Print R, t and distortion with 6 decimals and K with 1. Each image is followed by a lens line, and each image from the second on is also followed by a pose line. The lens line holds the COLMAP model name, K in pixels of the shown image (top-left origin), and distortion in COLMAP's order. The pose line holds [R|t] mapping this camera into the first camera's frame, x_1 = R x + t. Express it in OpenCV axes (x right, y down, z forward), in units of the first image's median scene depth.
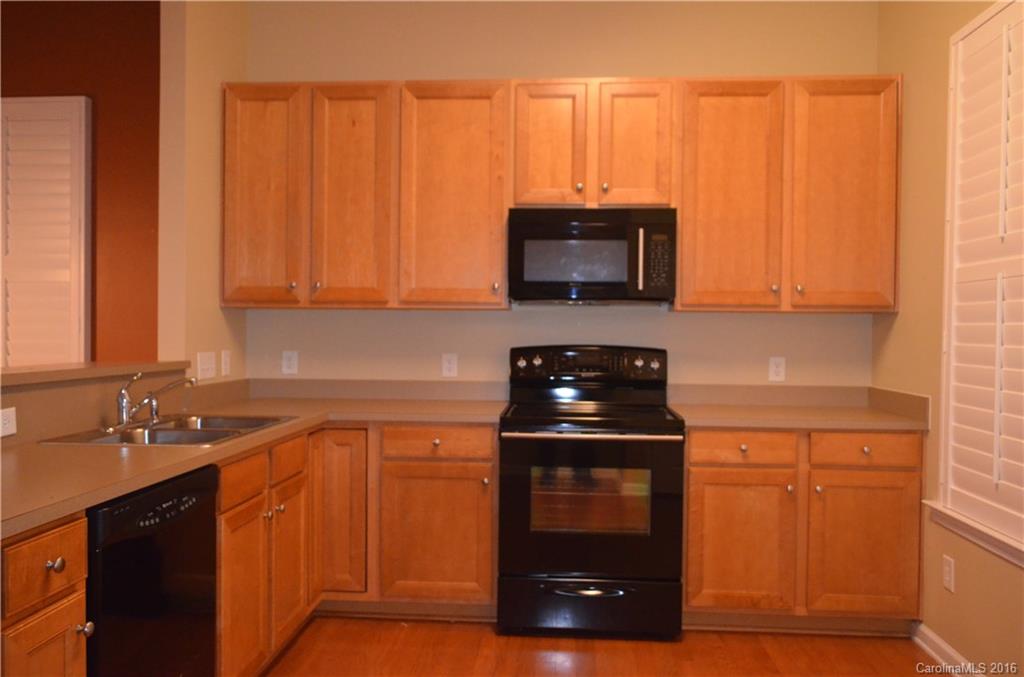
lens RADIAL K [[785.9, 0, 512.0], [0, 785.9, 338.5], [0, 0, 1]] dist [0.005373, 0.001073]
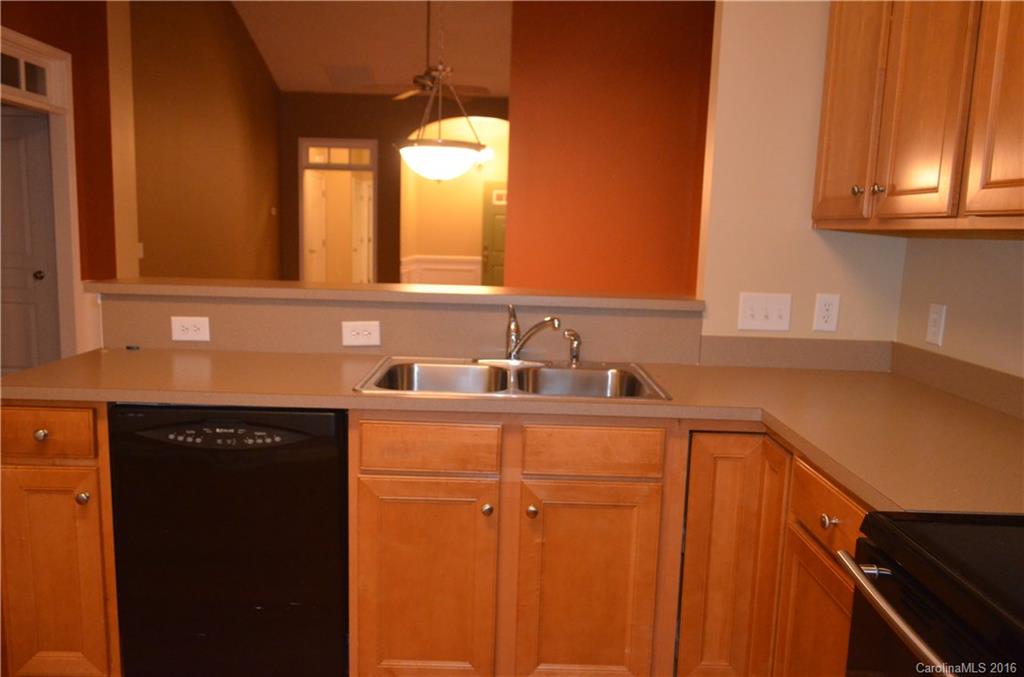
lens RADIAL K [[785.9, 0, 512.0], [0, 785.9, 338.5], [0, 0, 1]] dist [0.005373, 0.001073]
pose [[0.077276, 0.130022, -0.988495, 0.414822], [-0.040210, 0.991060, 0.127215, -0.031996], [0.996199, 0.029916, 0.081814, 0.970457]]
